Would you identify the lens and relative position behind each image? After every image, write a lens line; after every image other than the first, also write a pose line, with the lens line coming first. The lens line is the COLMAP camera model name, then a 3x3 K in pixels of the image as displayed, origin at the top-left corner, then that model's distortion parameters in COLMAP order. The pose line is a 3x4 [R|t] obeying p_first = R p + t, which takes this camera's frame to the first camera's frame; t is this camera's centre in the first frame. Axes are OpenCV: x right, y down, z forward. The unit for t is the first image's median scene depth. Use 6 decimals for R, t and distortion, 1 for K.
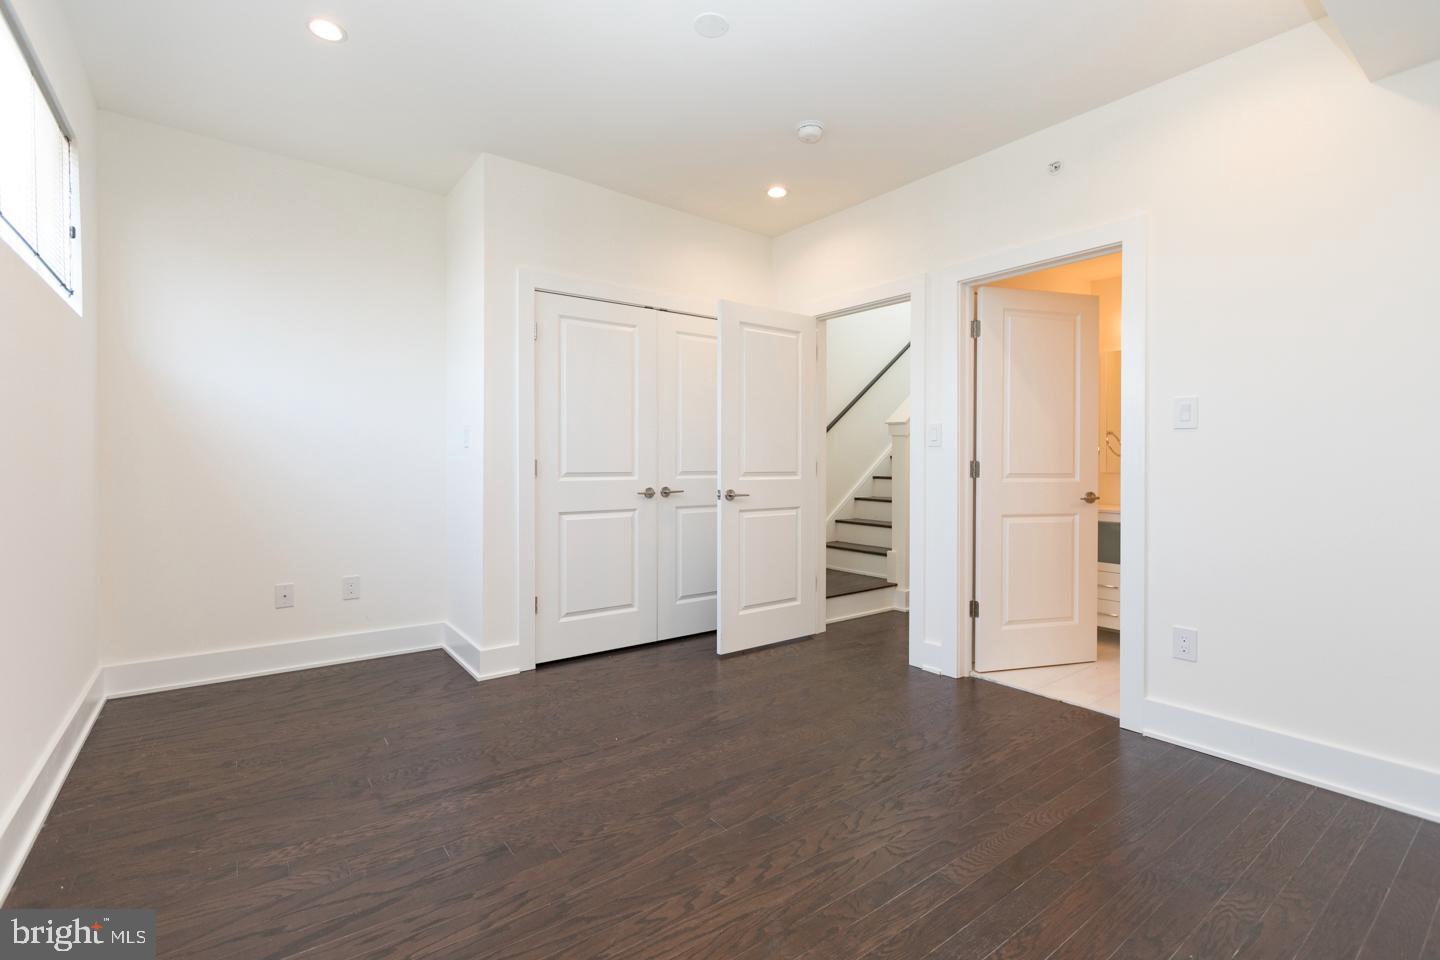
lens RADIAL K [[656.2, 0, 721.3], [0, 656.2, 467.7], [0, 0, 1]] dist [0.000290, 0.000085]
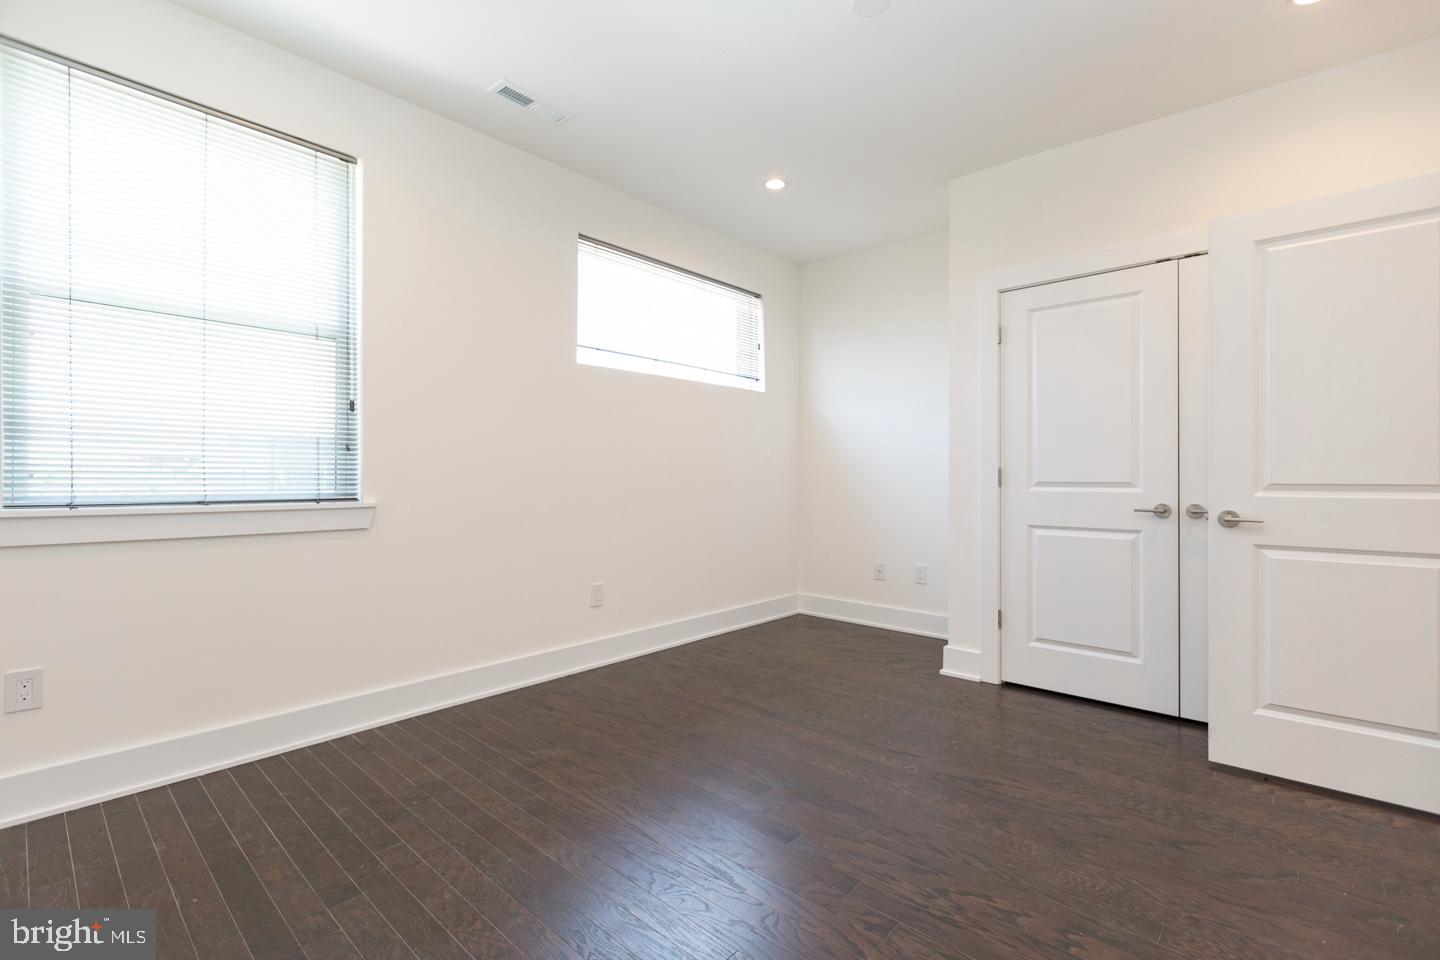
lens RADIAL K [[646.6, 0, 714.1], [0, 646.6, 479.5], [0, 0, 1]] dist [0.001499, -0.000036]
pose [[0.184371, 0.002903, -0.982852, 0.843340], [-0.008029, 0.999967, 0.001448, 0.009705], [0.982824, 0.007624, 0.184388, 0.605643]]
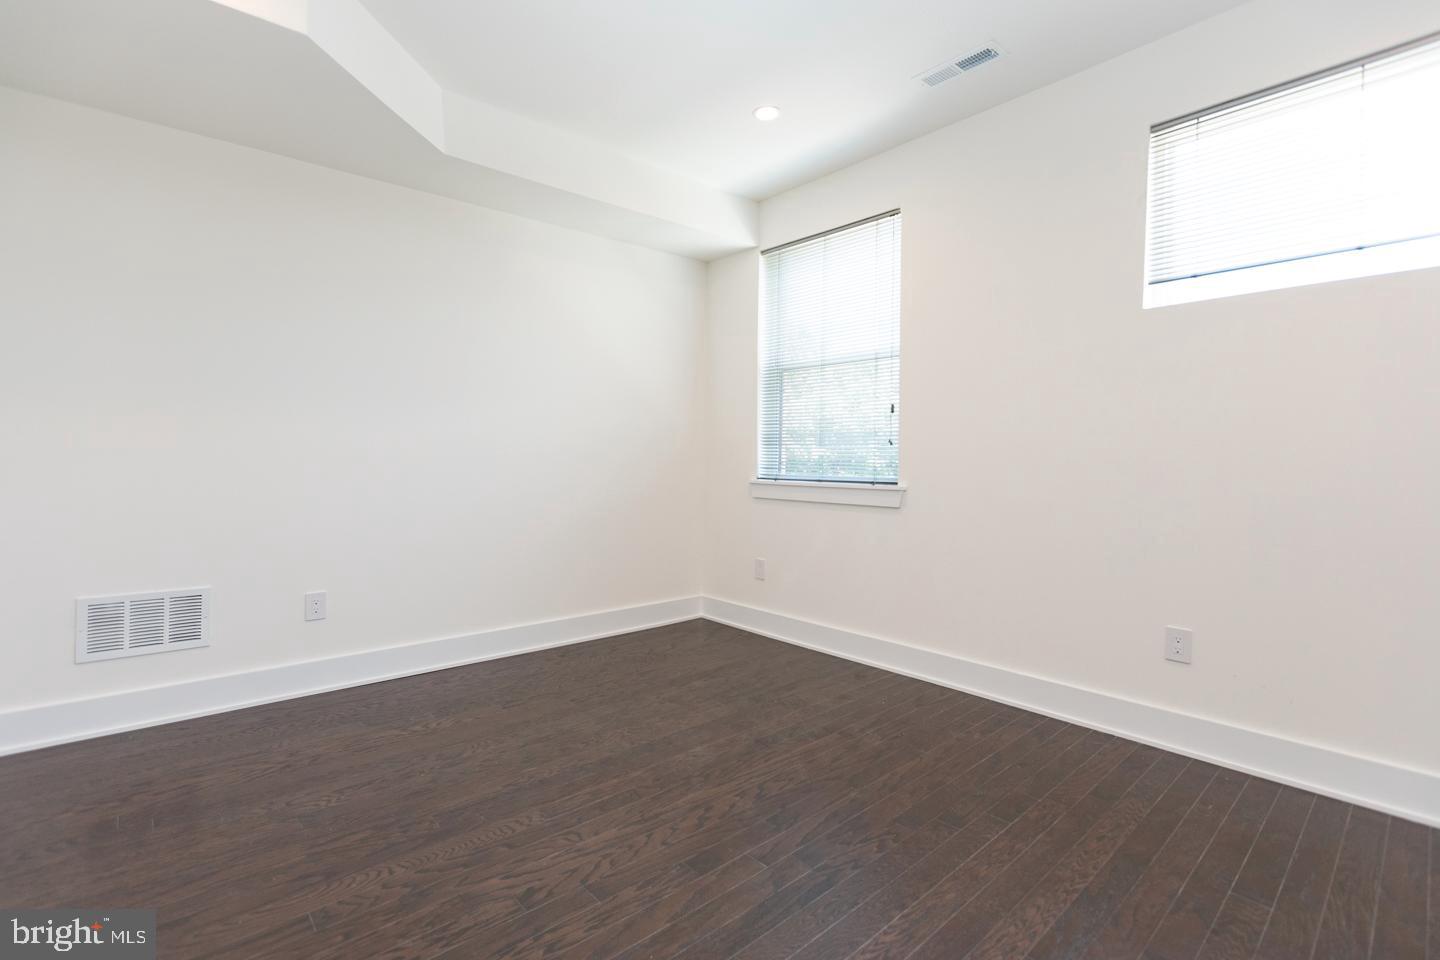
lens RADIAL K [[643.7, 0, 722.2], [0, 643.7, 465.5], [0, 0, 1]] dist [0.000821, -0.000021]
pose [[-0.995473, -0.013119, -0.094131, 0.109138], [-0.014177, 0.999843, 0.010586, 0.002736], [0.093977, 0.011872, -0.995504, 1.564839]]
